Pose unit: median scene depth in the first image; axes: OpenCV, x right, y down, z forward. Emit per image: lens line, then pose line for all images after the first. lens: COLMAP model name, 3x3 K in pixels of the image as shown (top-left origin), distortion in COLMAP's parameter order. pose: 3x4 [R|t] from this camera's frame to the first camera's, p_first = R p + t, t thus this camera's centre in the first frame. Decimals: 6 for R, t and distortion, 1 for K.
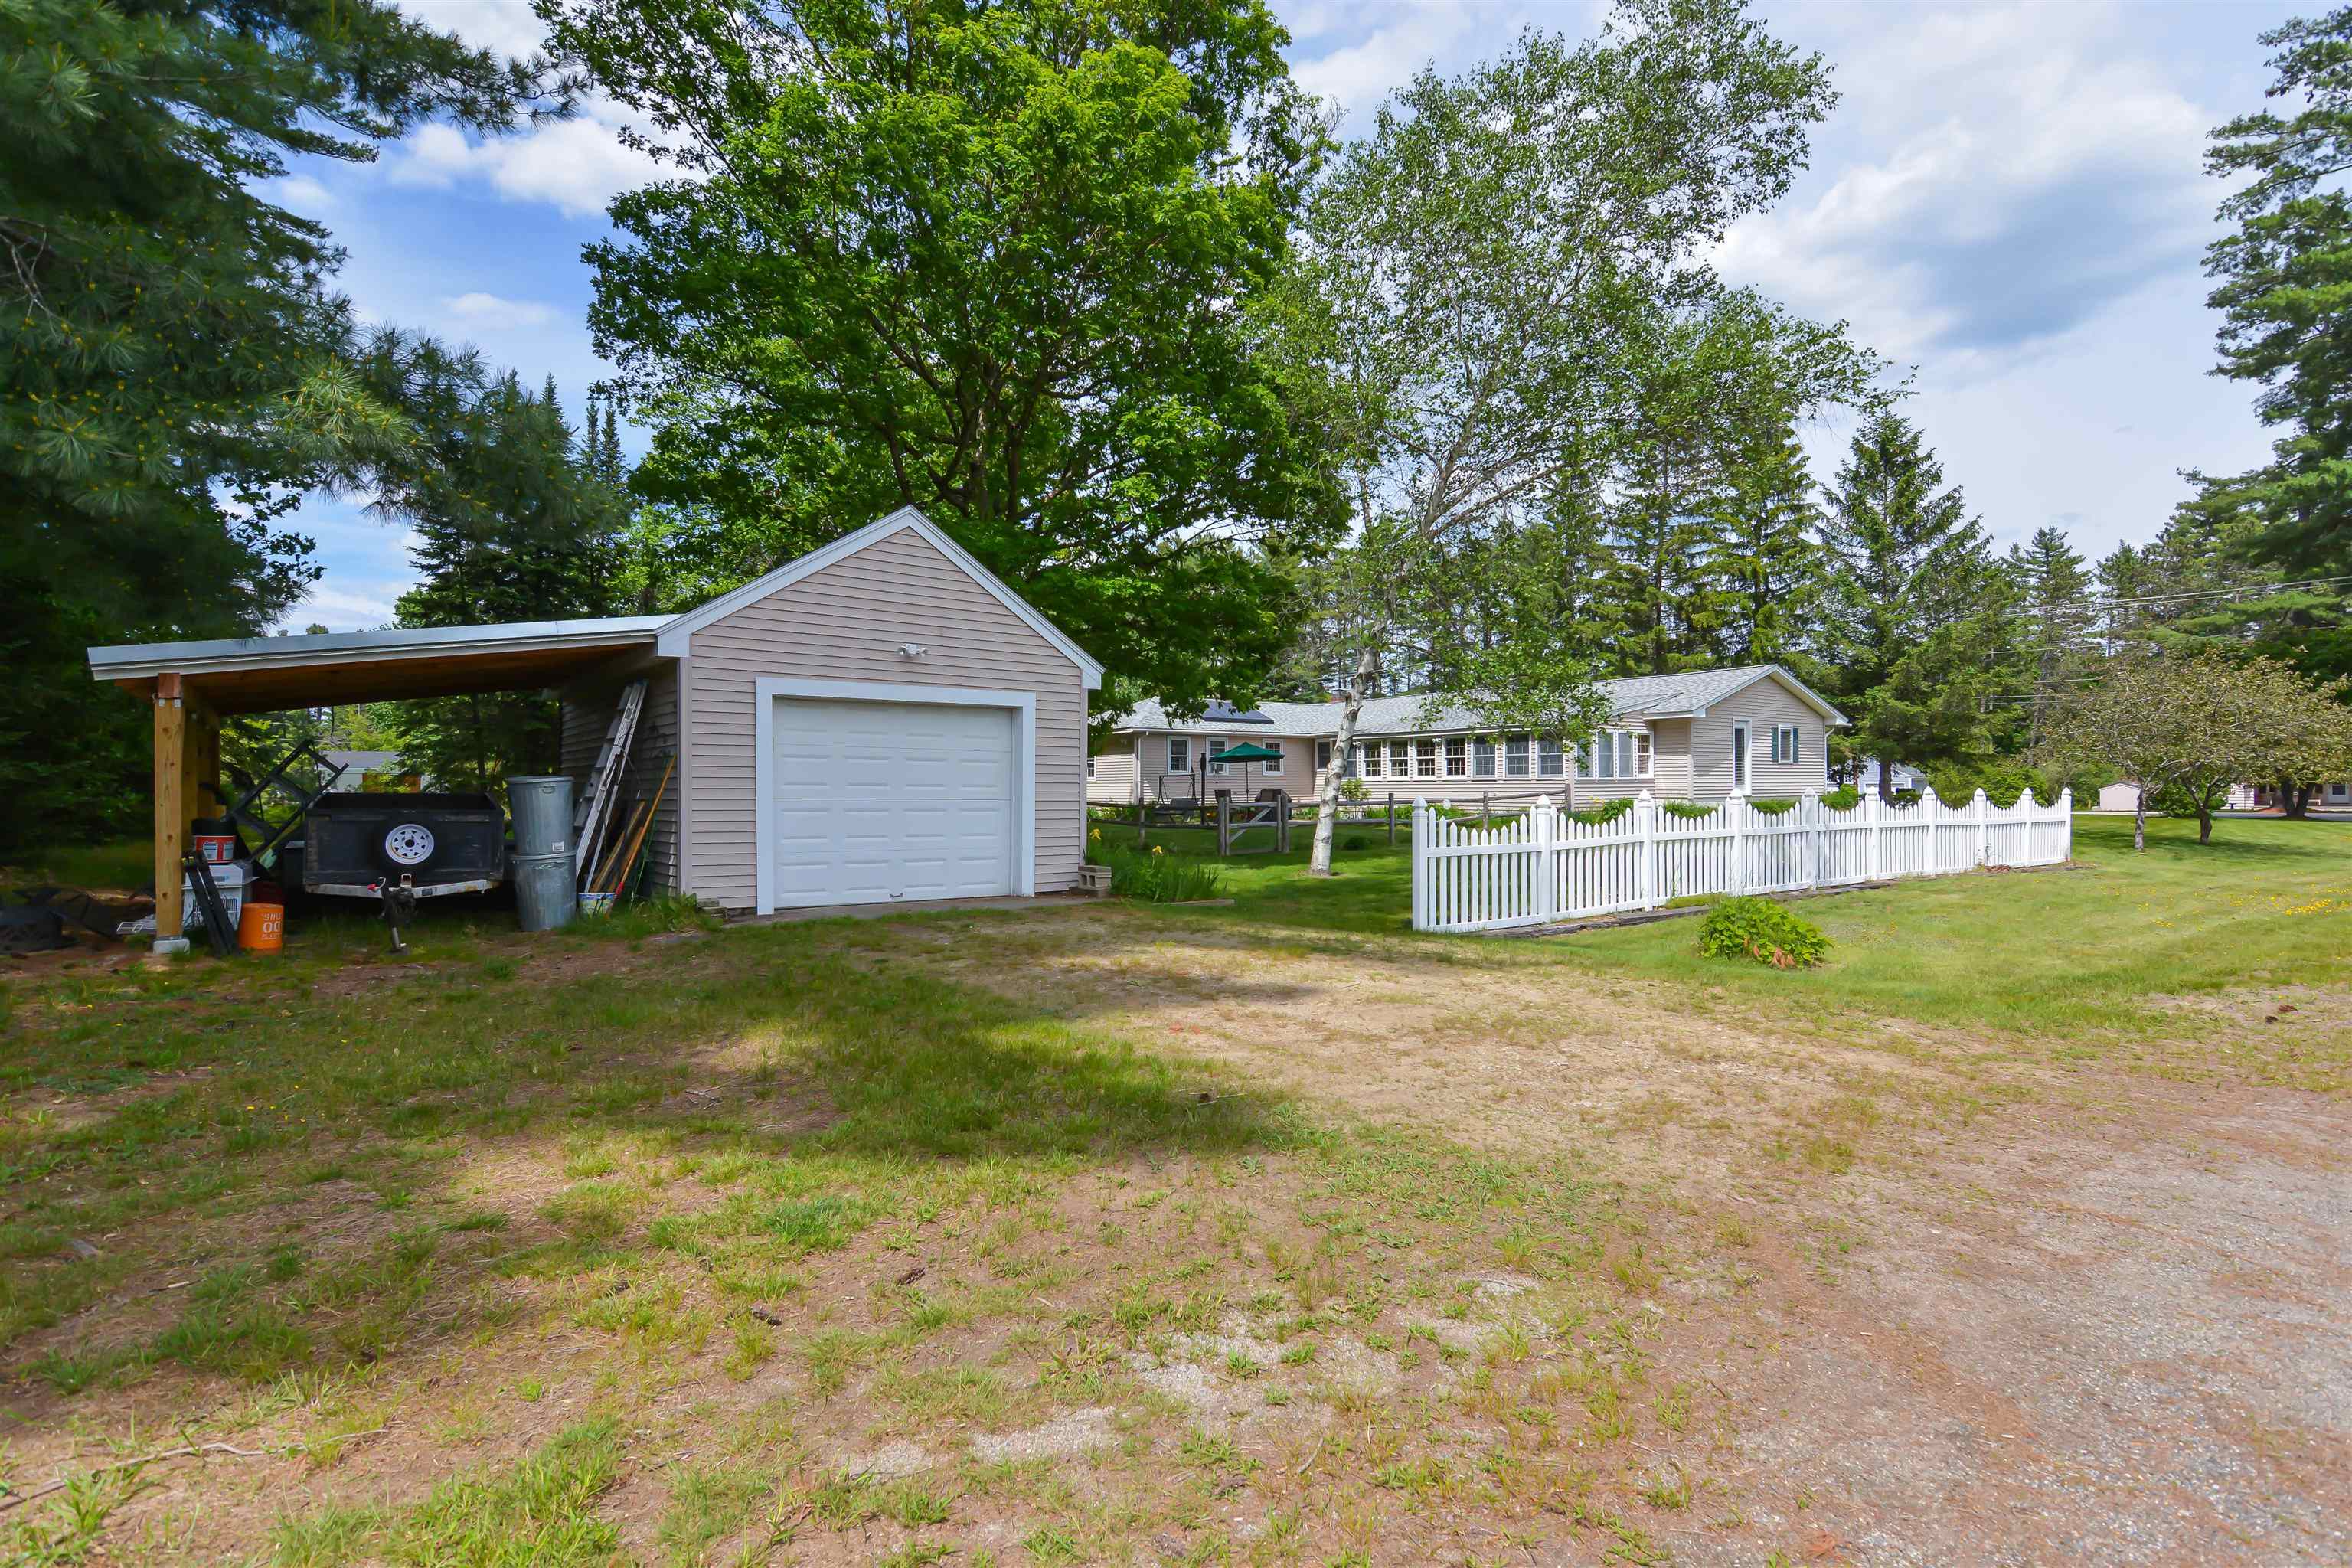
lens RADIAL K [[1110.9, 0, 1176.0], [0, 1110.9, 784.0], [0, 0, 1]] dist [0.001076, 0.000384]
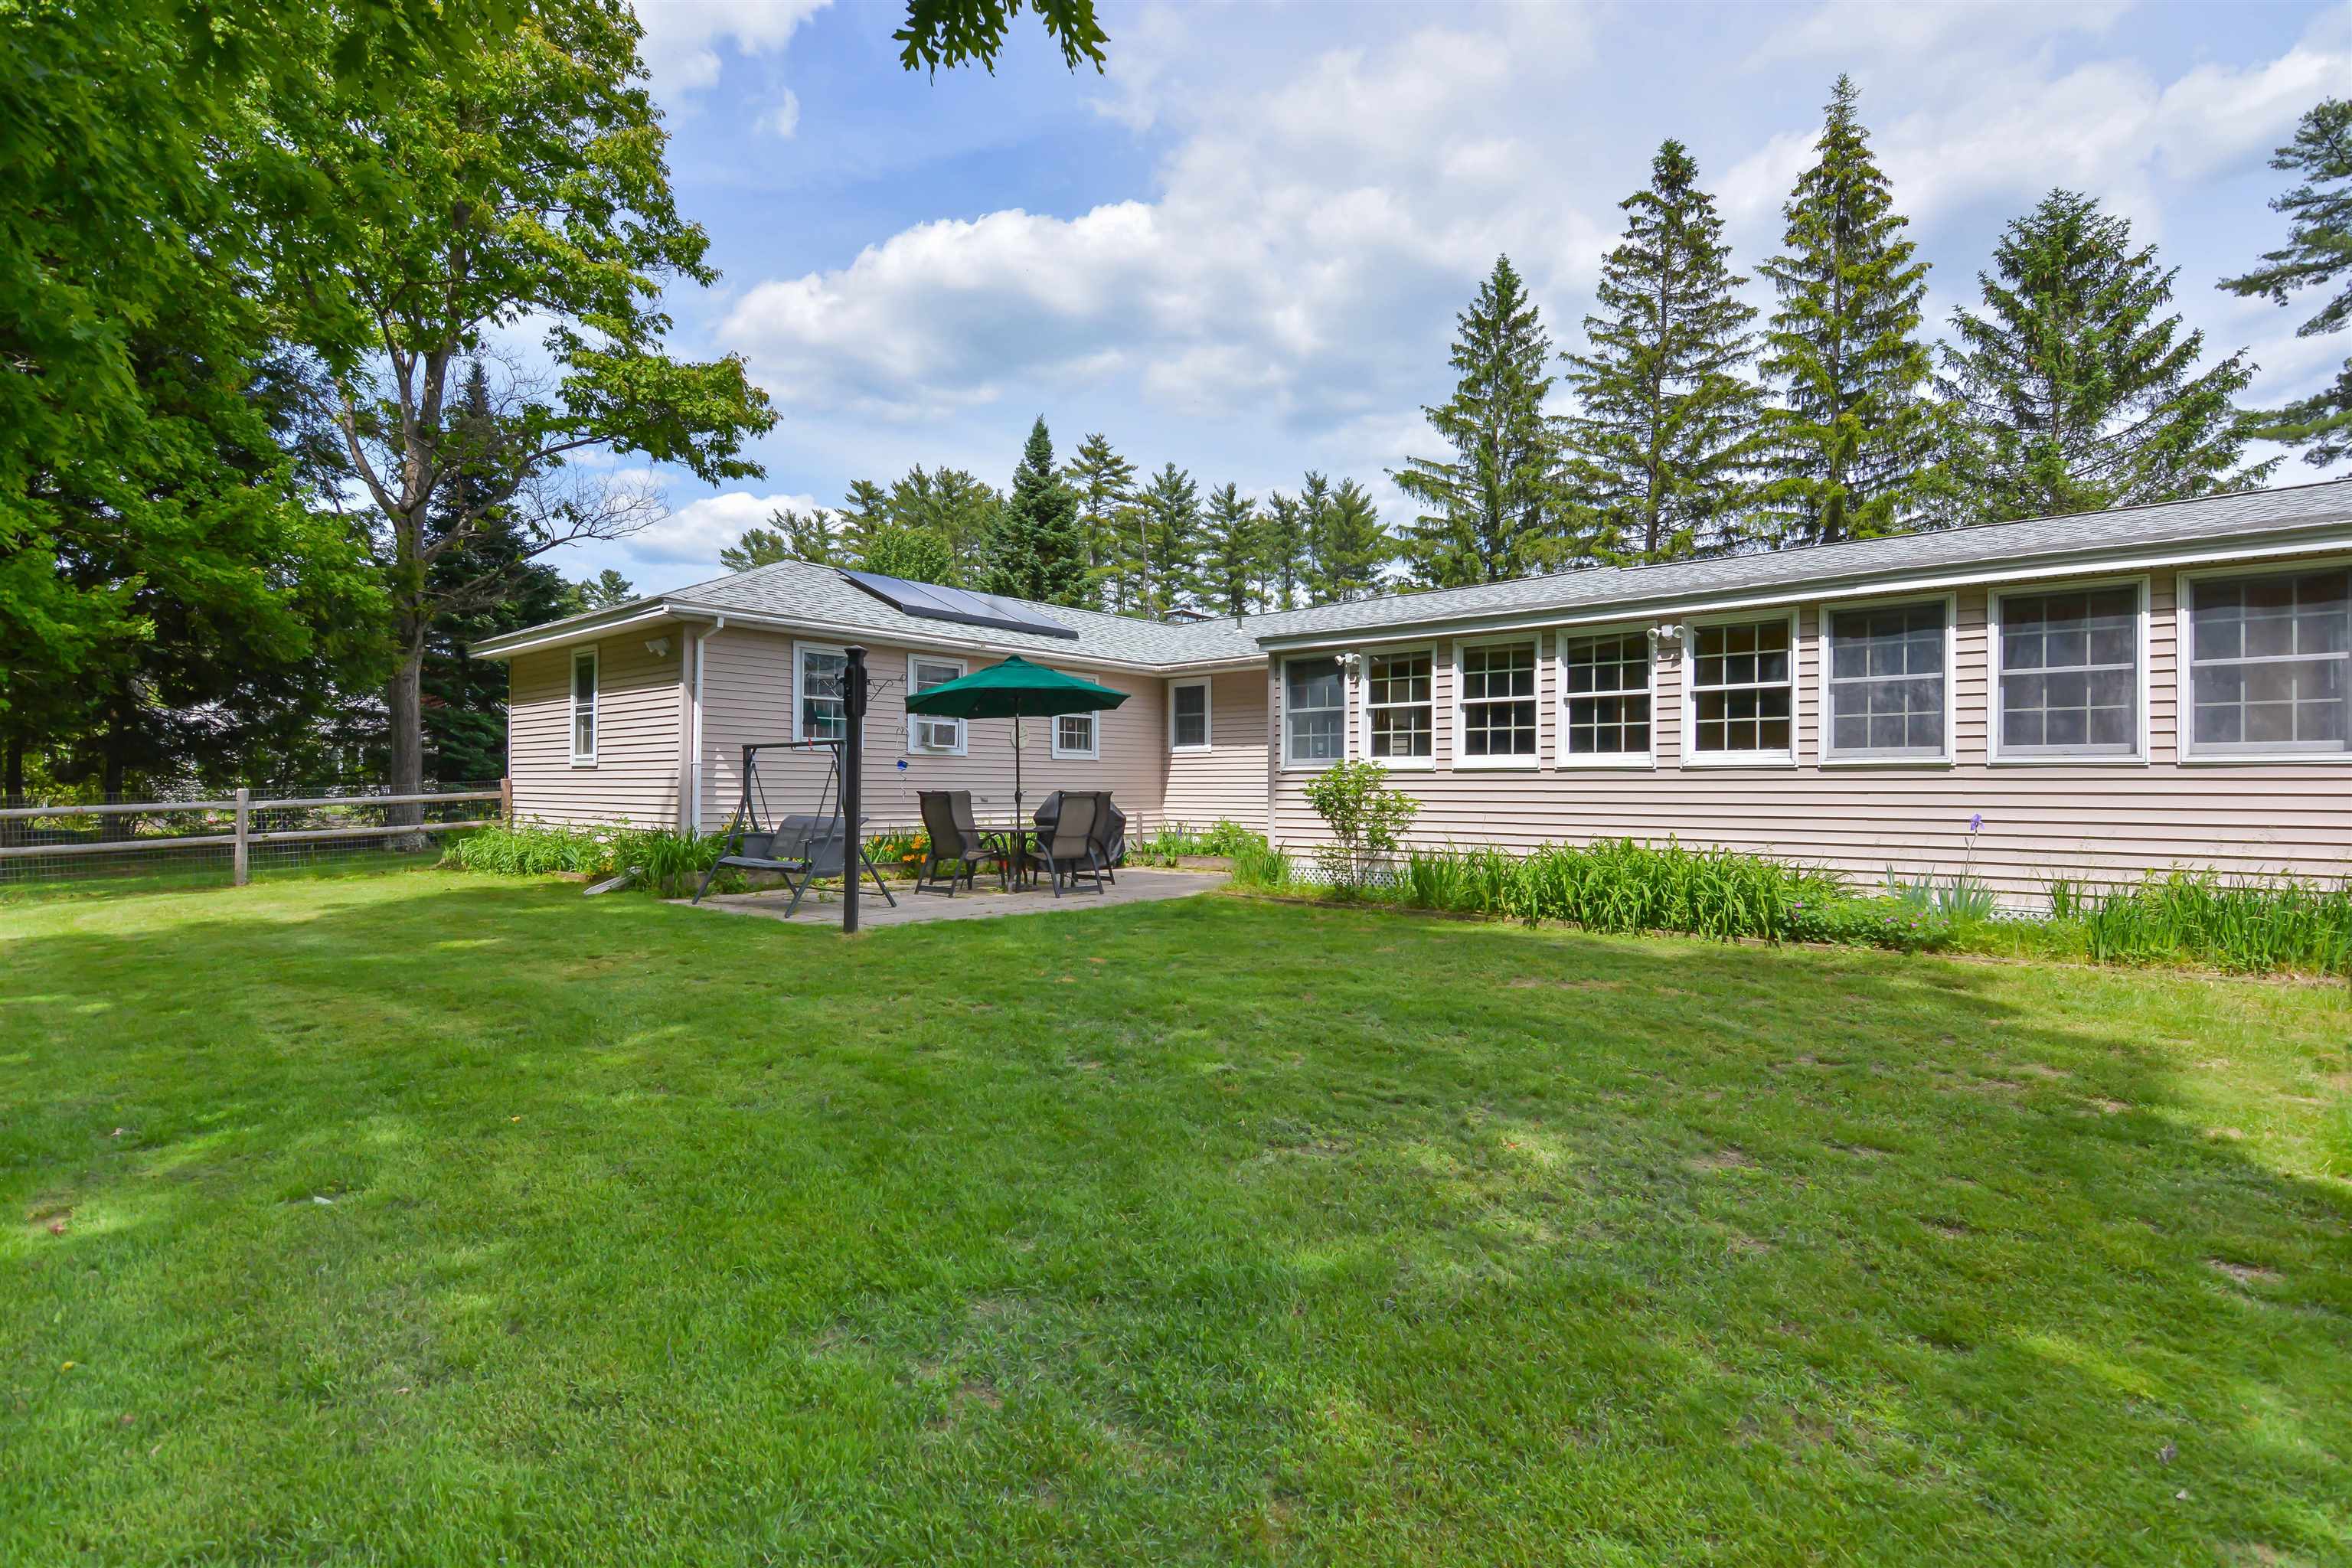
lens RADIAL K [[1090.4, 0, 1176.0], [0, 1090.4, 784.0], [0, 0, 1]] dist [0.001180, 0.000309]
pose [[0.975993, 0.010633, 0.217542, 0.041110], [-0.010015, 0.999942, -0.003944, 0.003628], [-0.217571, 0.001671, 0.976043, 0.705736]]
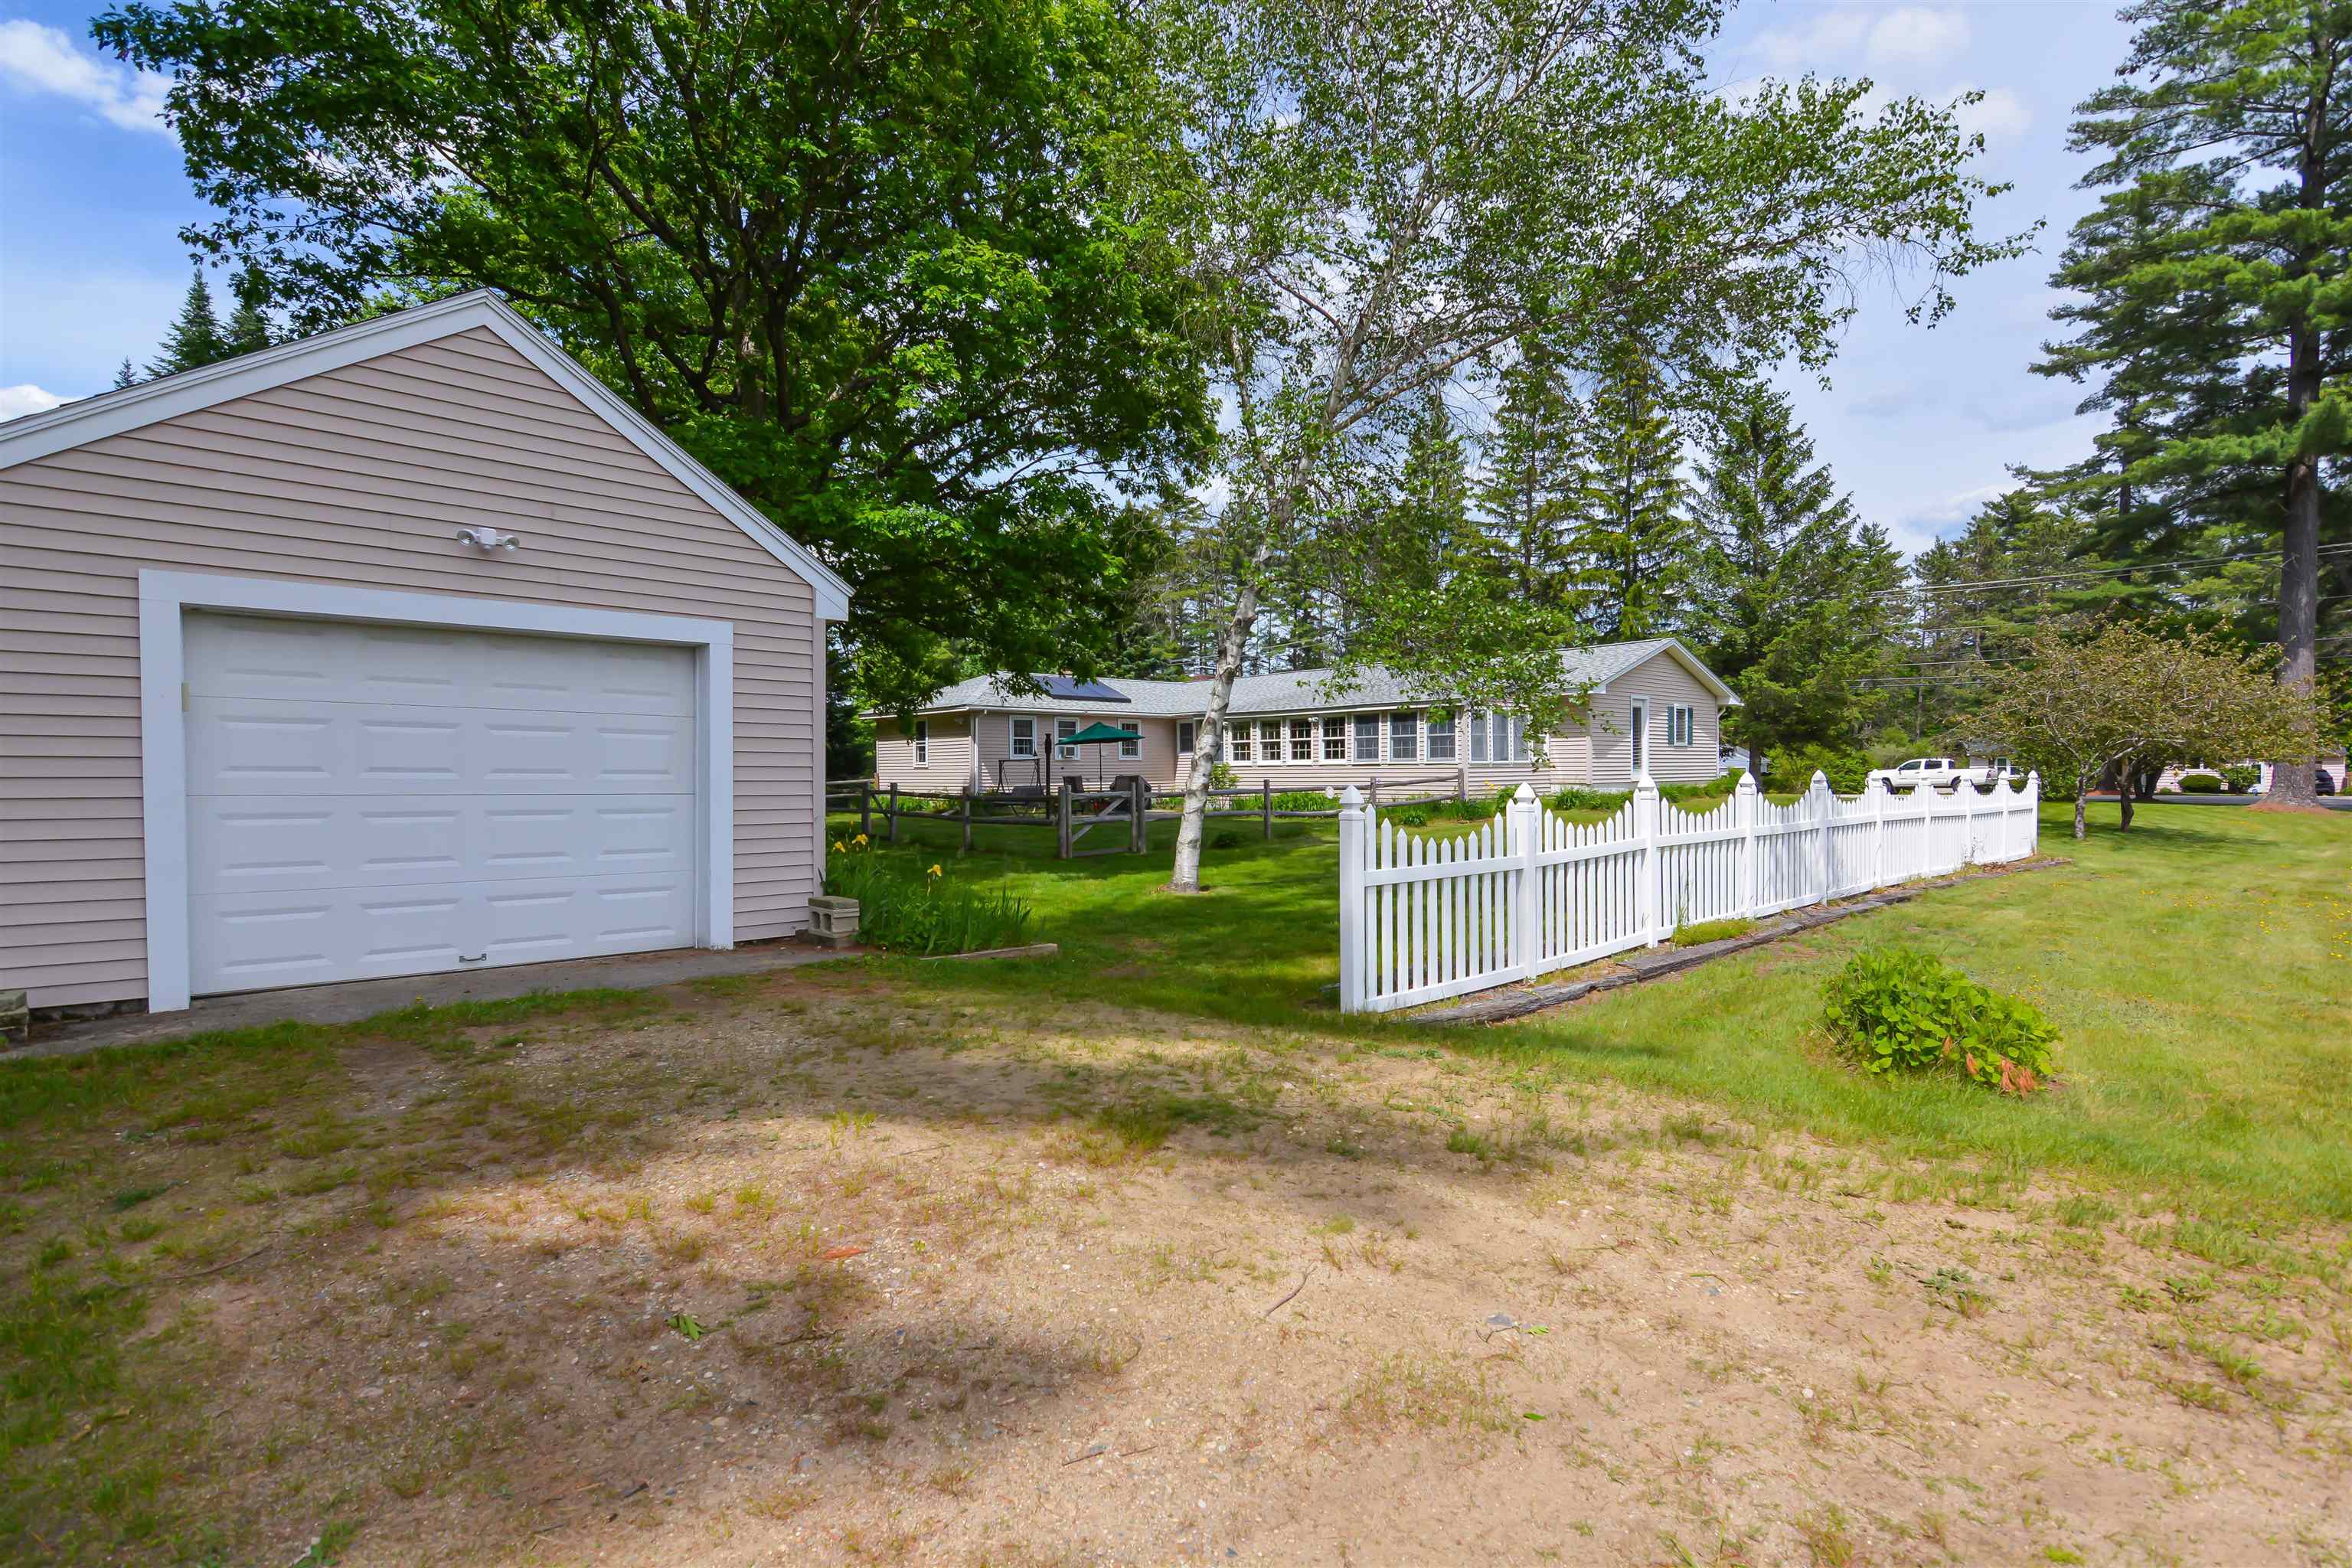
lens RADIAL K [[1110.9, 0, 1176.0], [0, 1110.9, 784.0], [0, 0, 1]] dist [0.001076, 0.000384]
pose [[0.992252, -0.004720, 0.124154, 0.015263], [0.003214, 0.999919, 0.012330, 0.000653], [-0.124202, -0.011835, 0.992186, 0.127645]]
